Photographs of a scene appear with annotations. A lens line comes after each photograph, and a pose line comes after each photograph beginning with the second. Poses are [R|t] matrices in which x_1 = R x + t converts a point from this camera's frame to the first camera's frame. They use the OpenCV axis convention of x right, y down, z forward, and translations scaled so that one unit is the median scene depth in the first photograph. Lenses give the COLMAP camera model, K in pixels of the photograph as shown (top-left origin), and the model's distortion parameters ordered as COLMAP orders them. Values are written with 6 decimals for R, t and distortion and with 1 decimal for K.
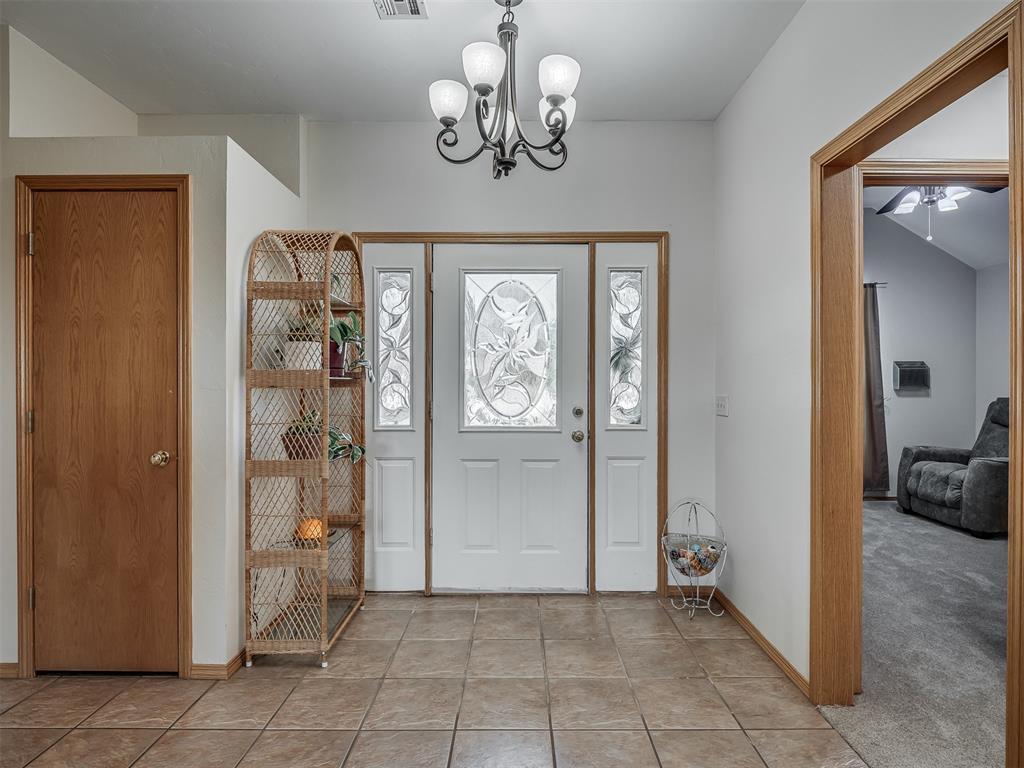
lens RADIAL K [[532.6, 0, 512.0], [0, 532.6, 384.0], [0, 0, 1]] dist [-0.014040, 0.000121]
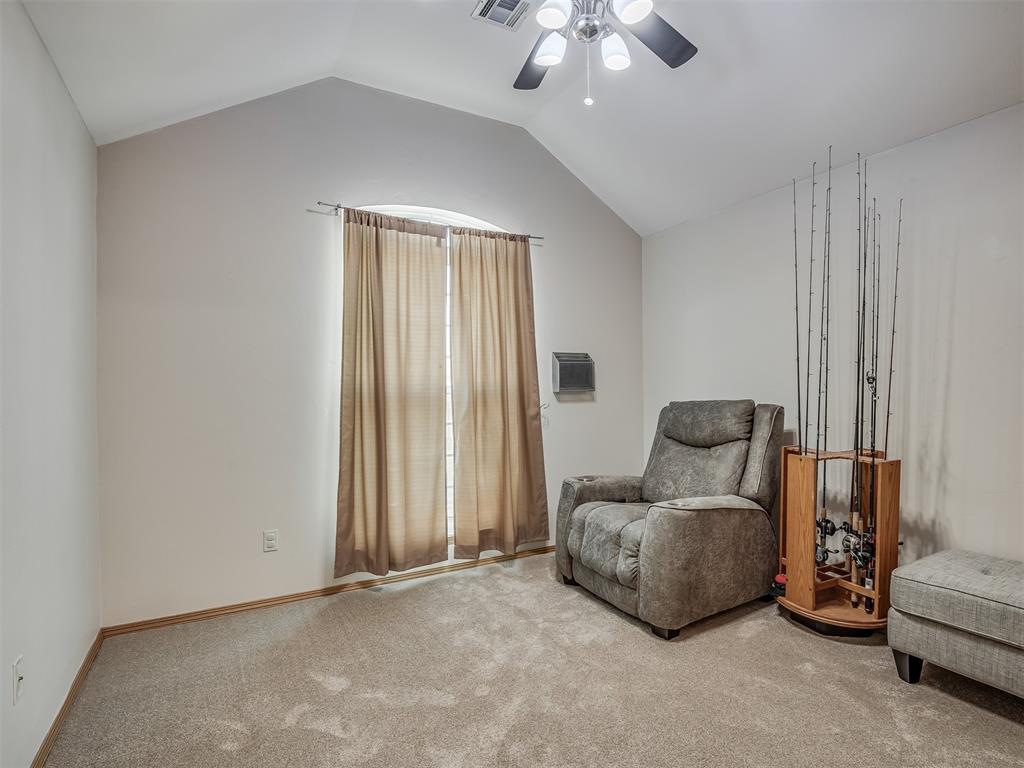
lens RADIAL K [[532.6, 0, 512.0], [0, 532.6, 384.0], [0, 0, 1]] dist [-0.014040, 0.000121]
pose [[0.872130, -0.007920, 0.489211, 0.377653], [0.012370, 0.999906, -0.005865, 0.003298], [-0.489119, 0.011167, 0.872146, 0.471648]]
